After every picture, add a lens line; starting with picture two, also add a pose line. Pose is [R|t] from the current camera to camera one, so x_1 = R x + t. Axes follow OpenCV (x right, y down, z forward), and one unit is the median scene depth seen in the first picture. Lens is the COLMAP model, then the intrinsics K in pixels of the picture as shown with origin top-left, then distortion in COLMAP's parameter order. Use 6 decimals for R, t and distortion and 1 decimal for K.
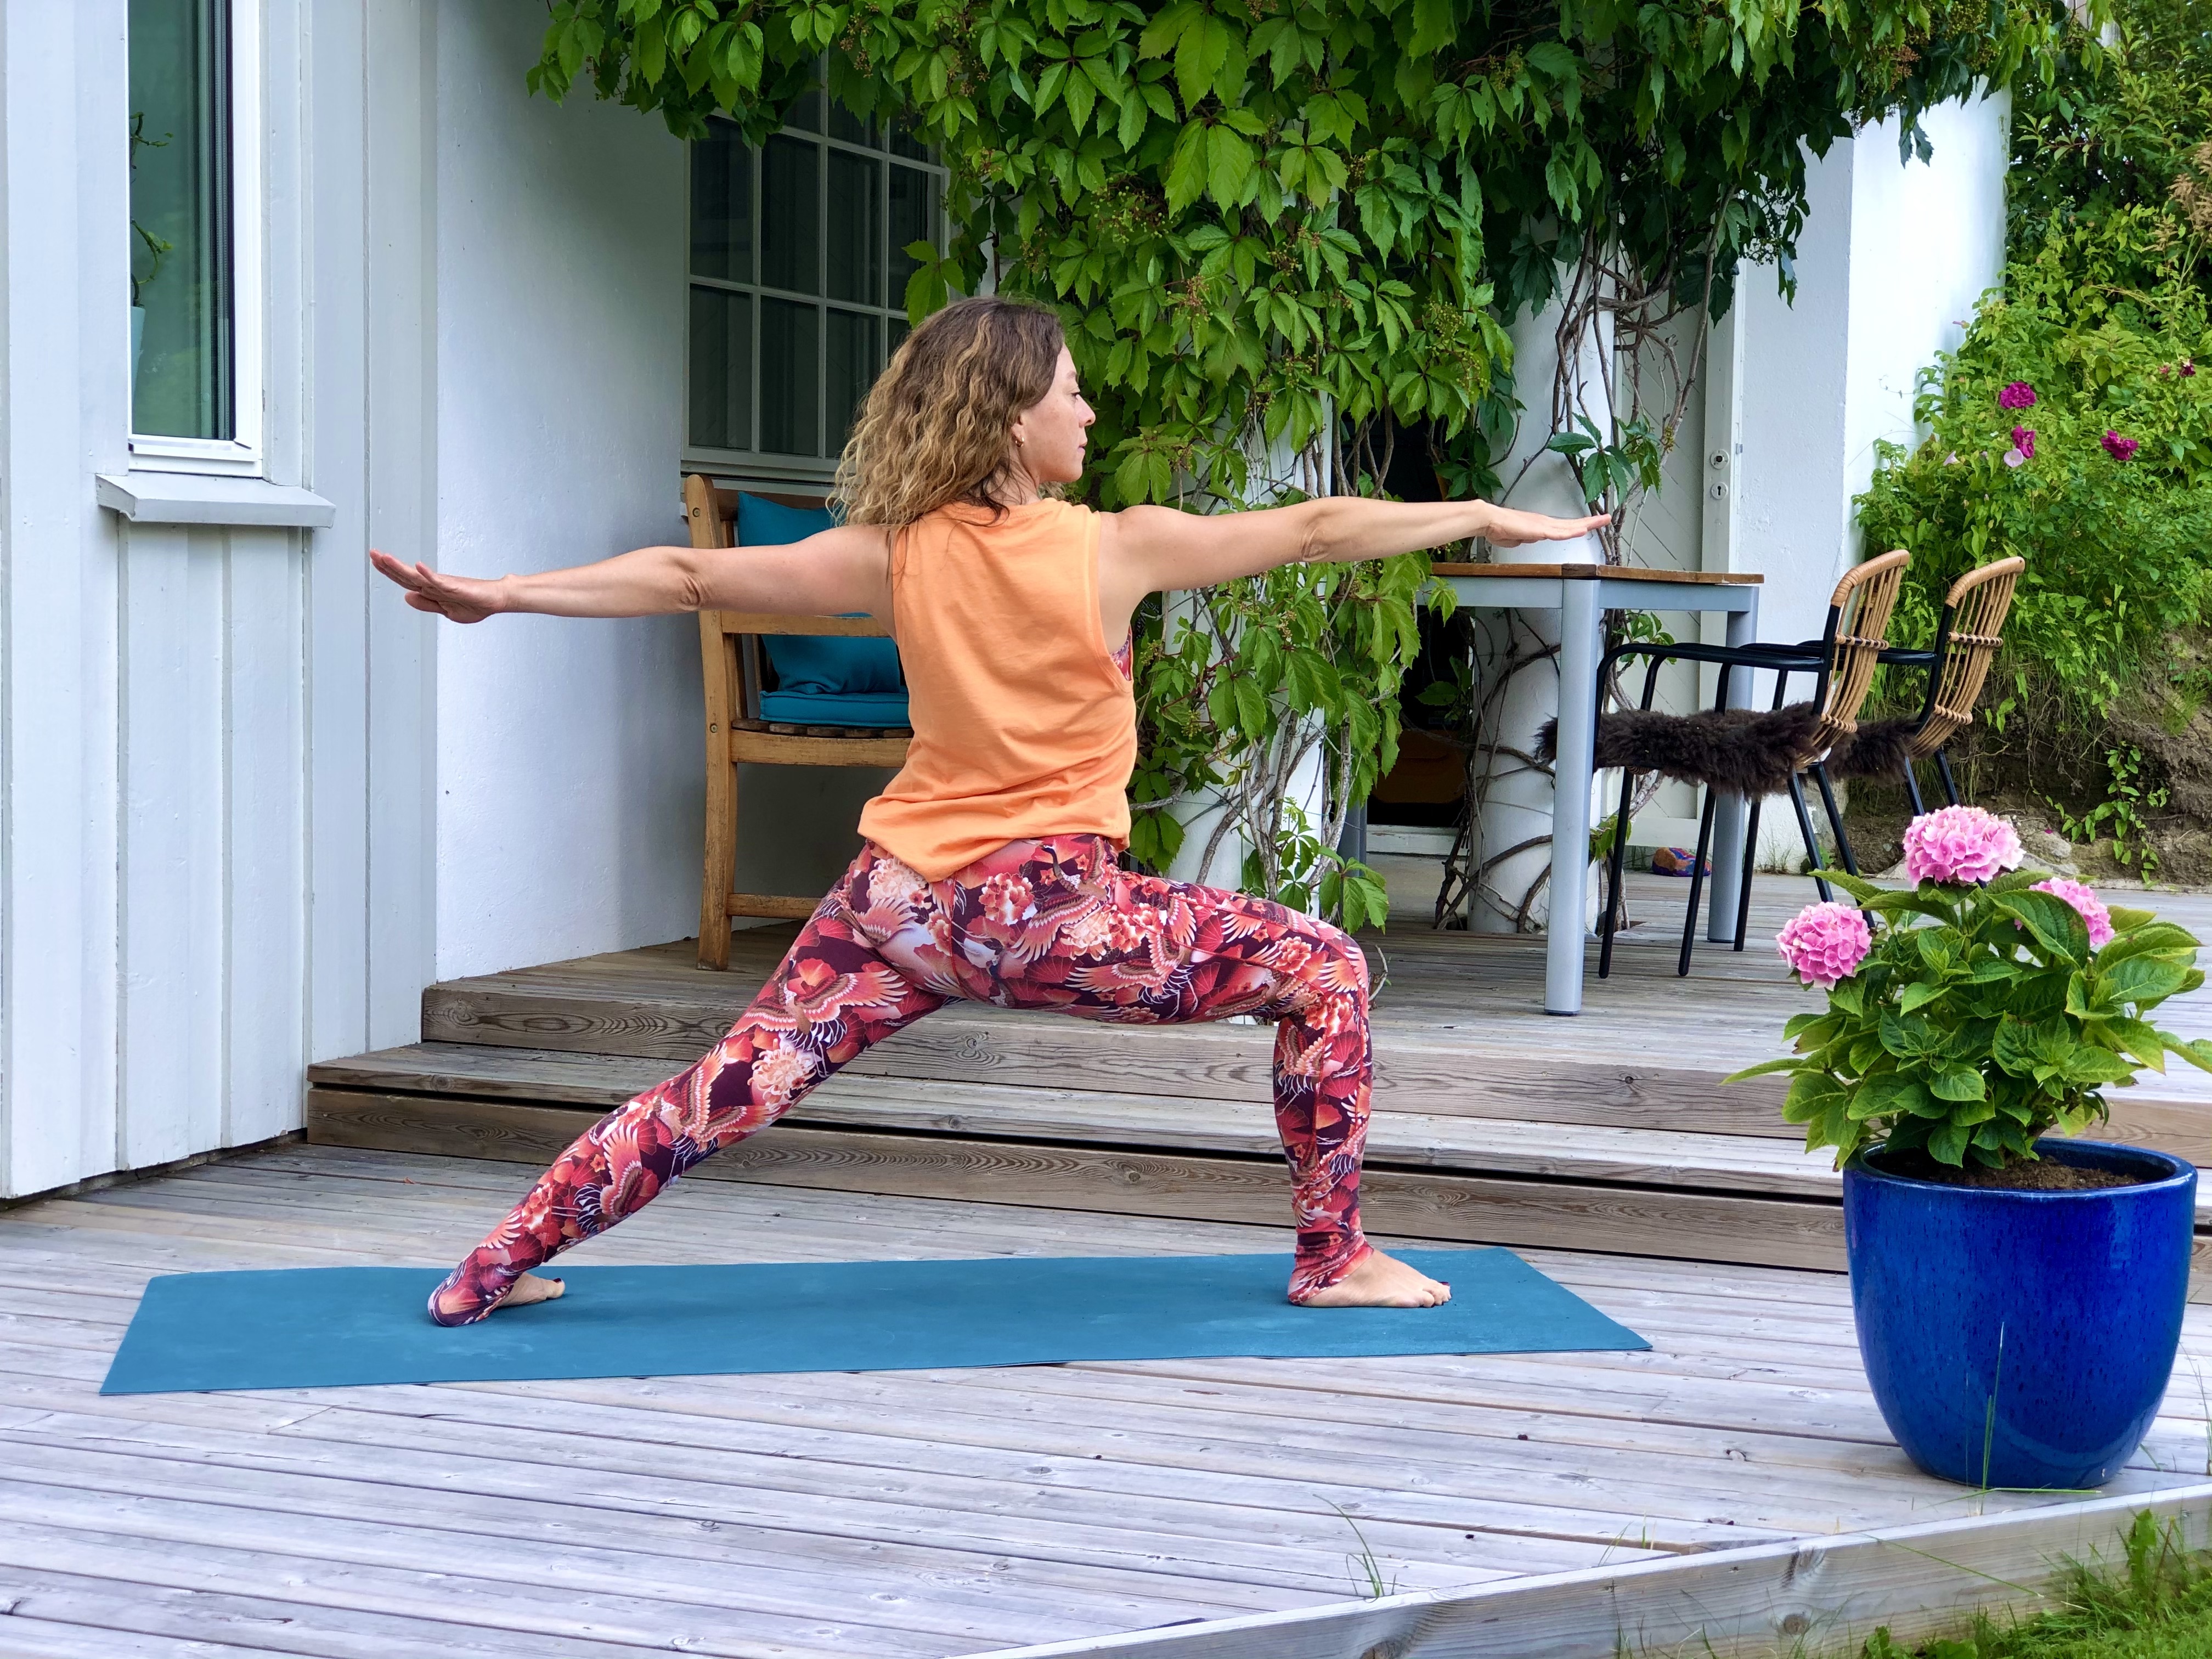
lens RADIAL K [[3918.2, 0, 1105.1], [0, 3918.2, 812.6], [0, 0, 1]] dist [0.048933, 0.206980]
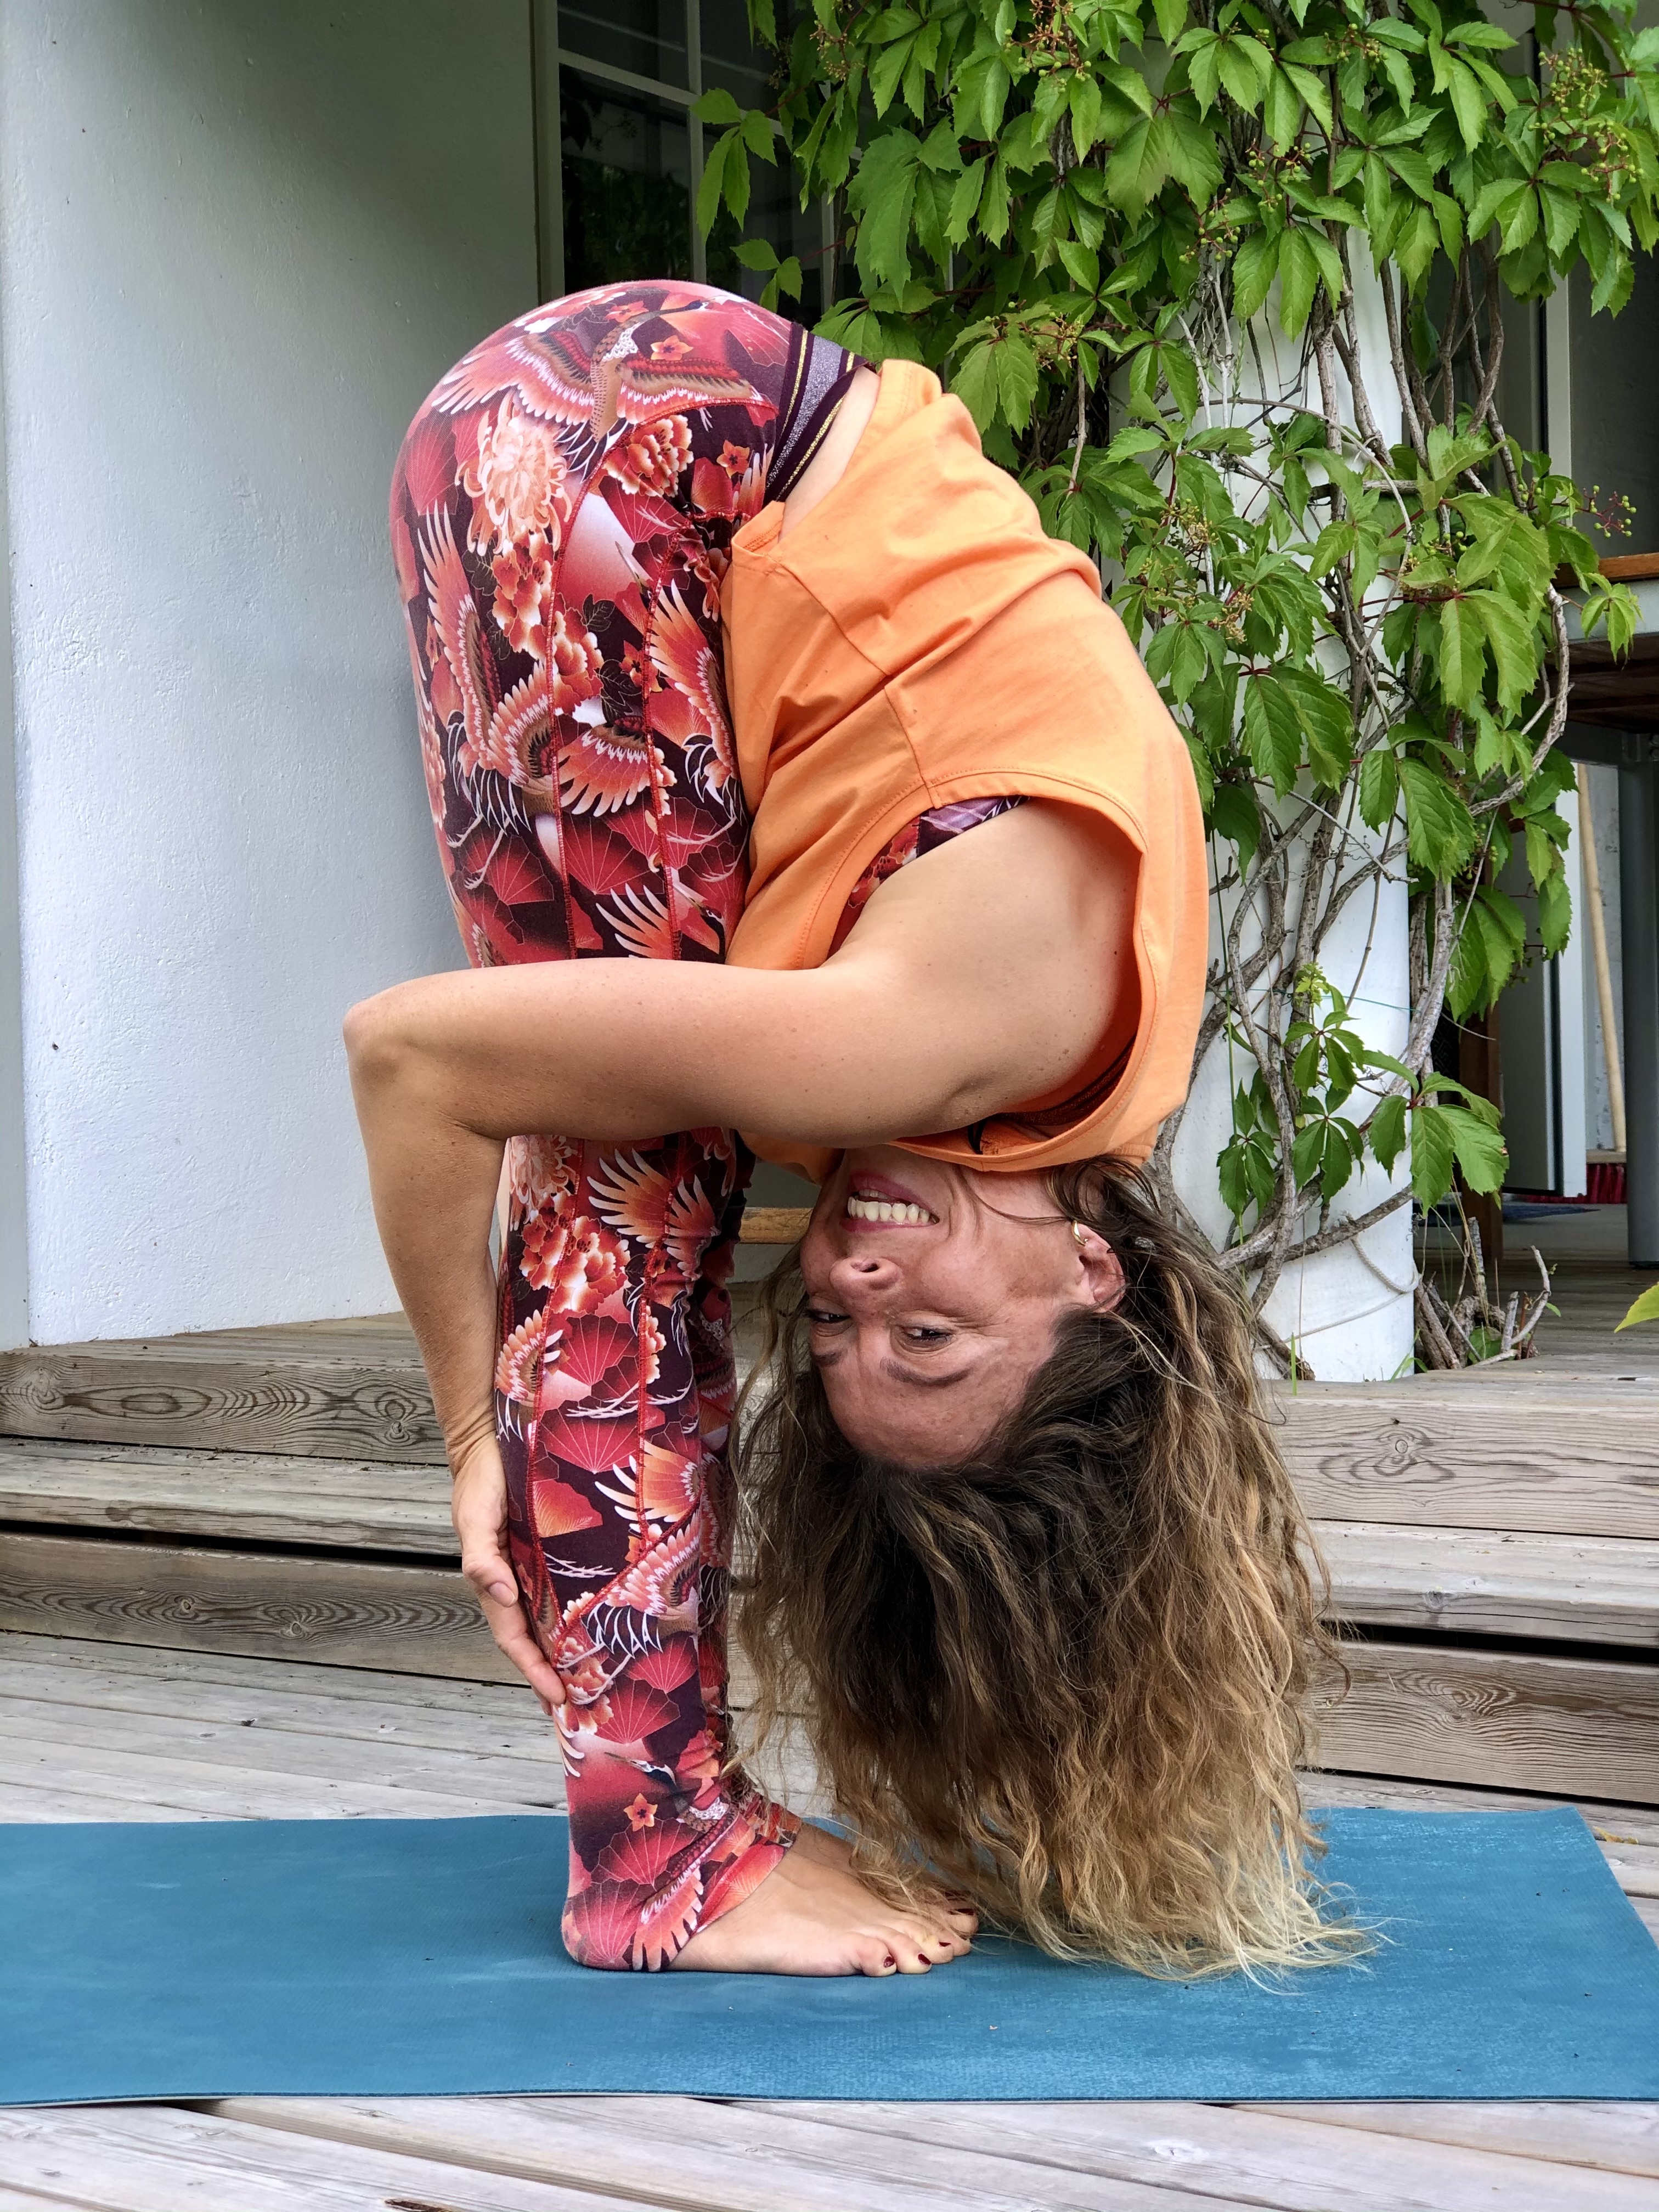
lens RADIAL K [[3652.8, 0, 829.5], [0, 3652.8, 1106.0], [0, 0, 1]] dist [0.019964, 0.286290]
pose [[0.961180, -0.037106, -0.273417, 0.124615], [0.019720, 0.997621, -0.066064, 0.049669], [0.275218, 0.058107, 0.959624, 0.500050]]
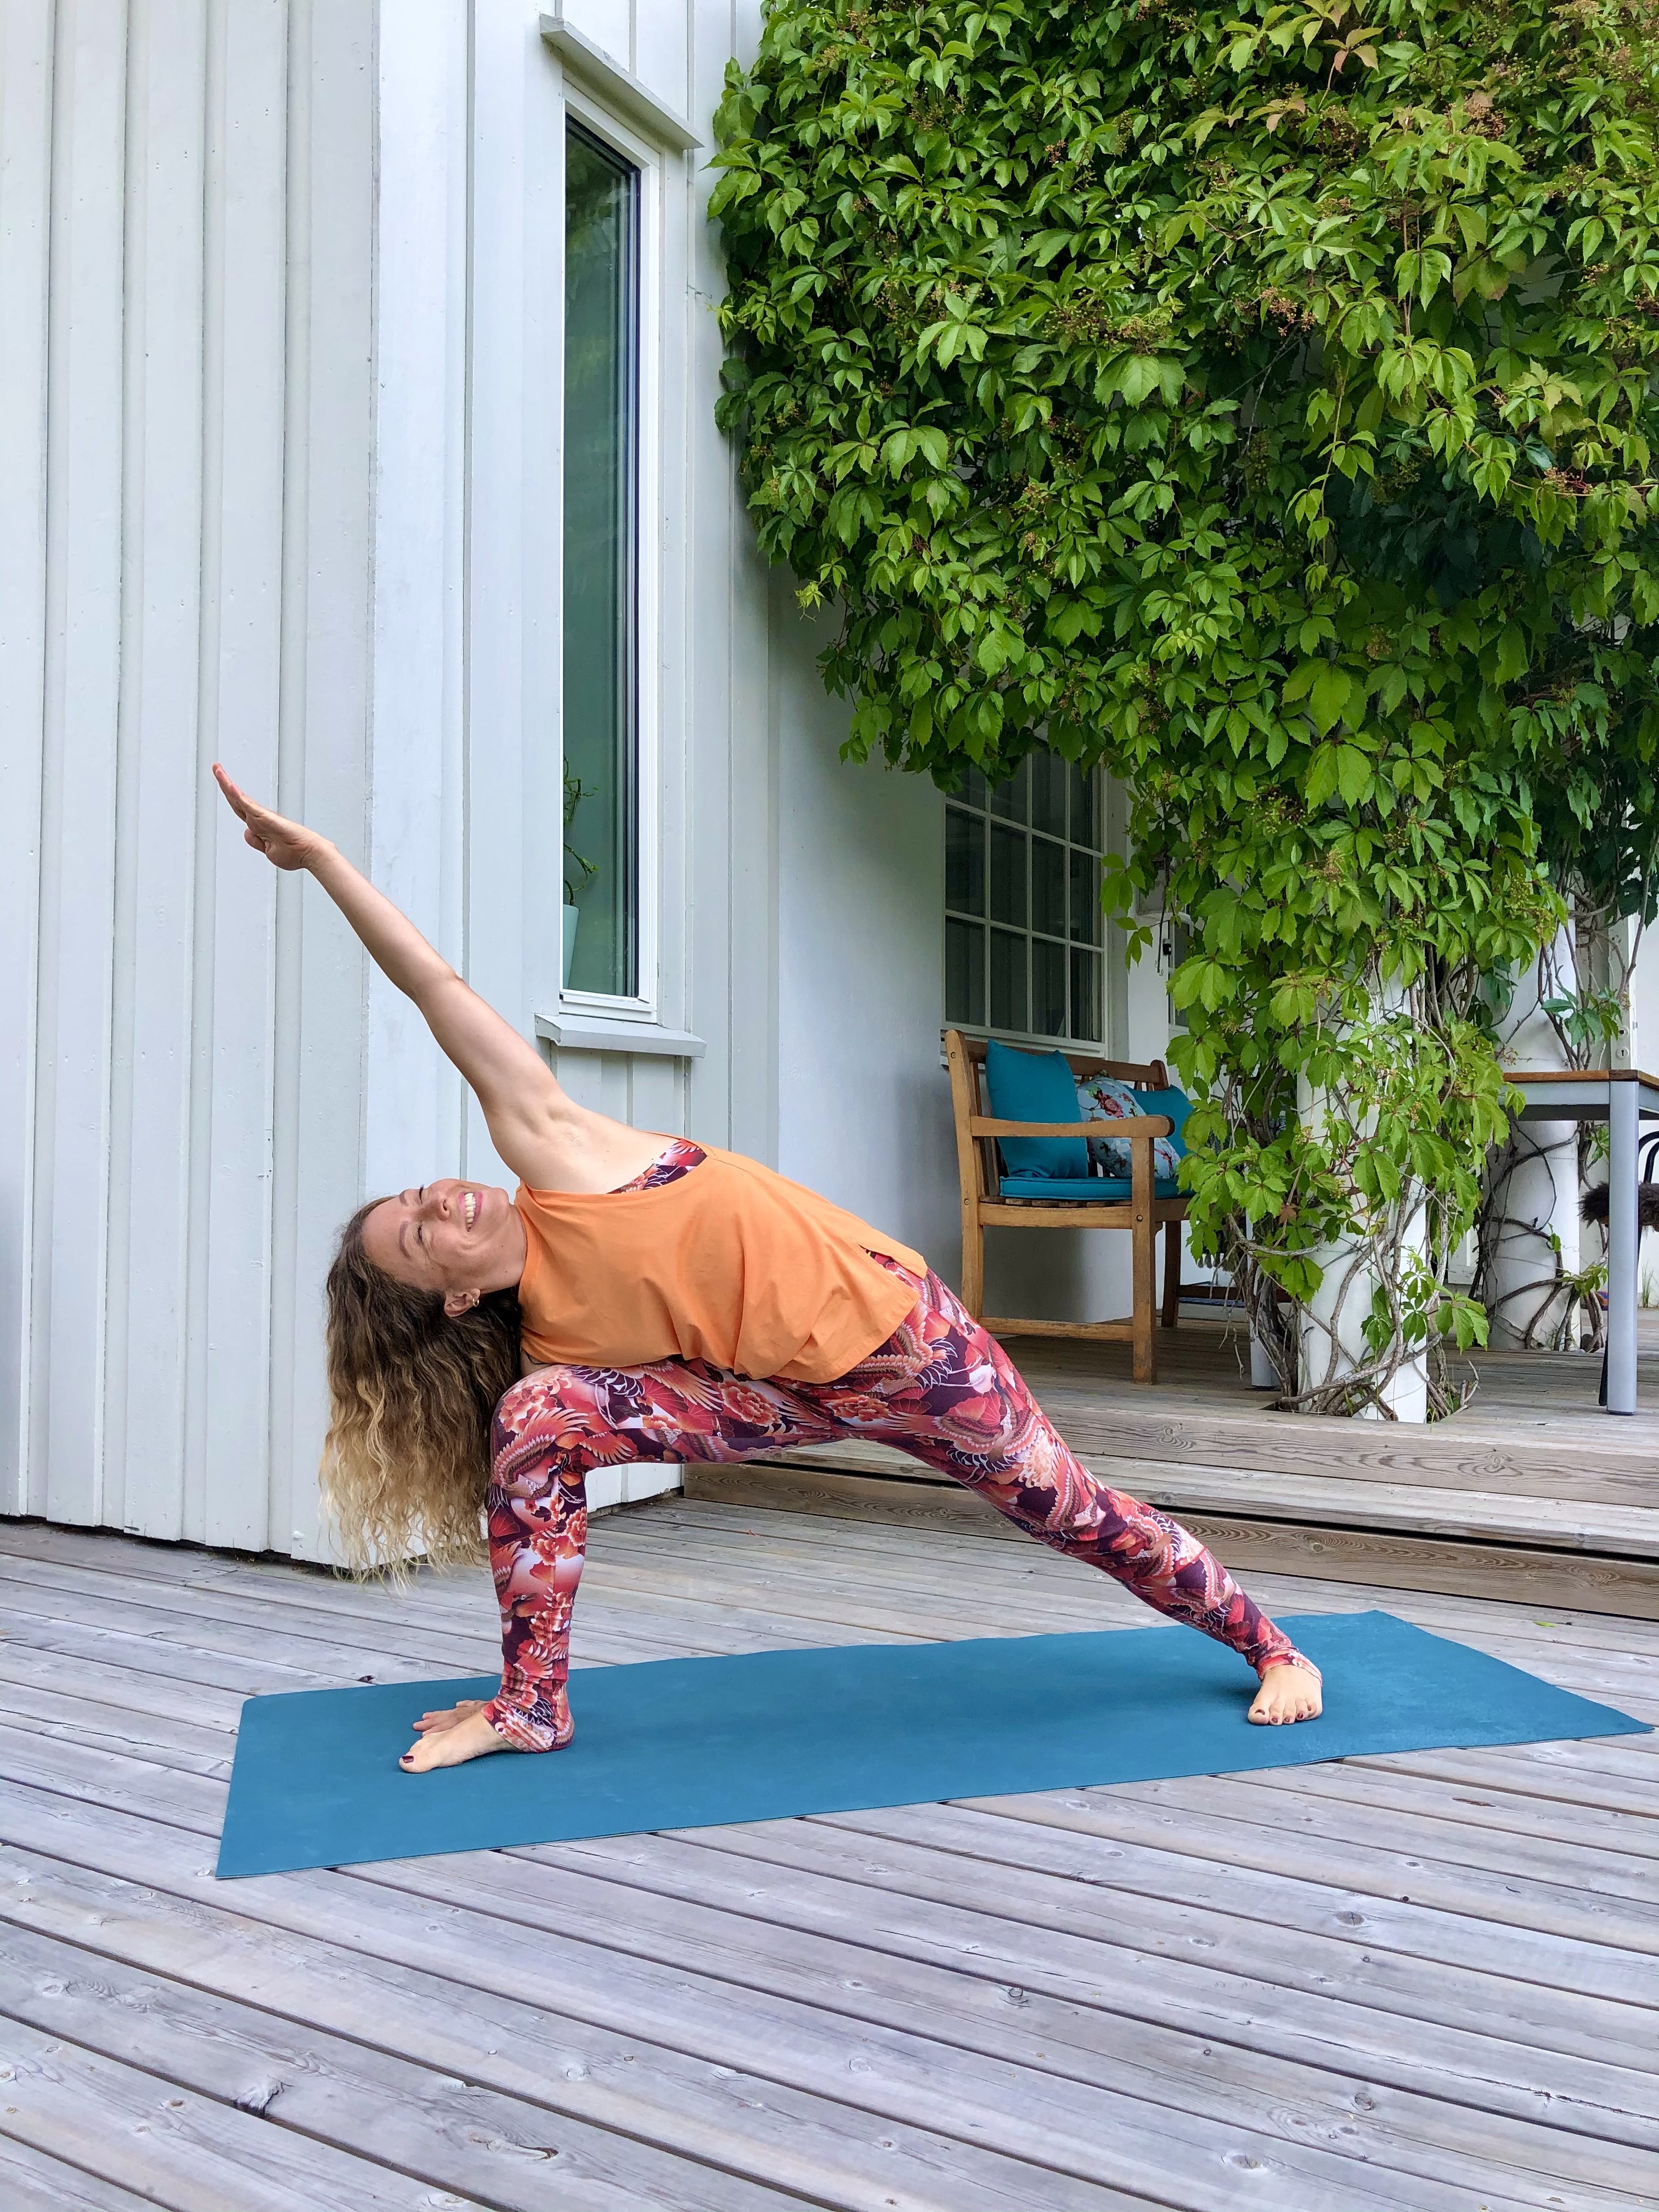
lens RADIAL K [[1834.4, 0, 795.9], [0, 1834.4, 1067.9], [0, 0, 1]] dist [0.059952, -0.128532]
pose [[0.984404, -0.020066, -0.174776, -0.047434], [-0.000116, 0.993400, -0.114700, 0.007966], [0.175924, 0.112931, 0.977904, 0.355586]]
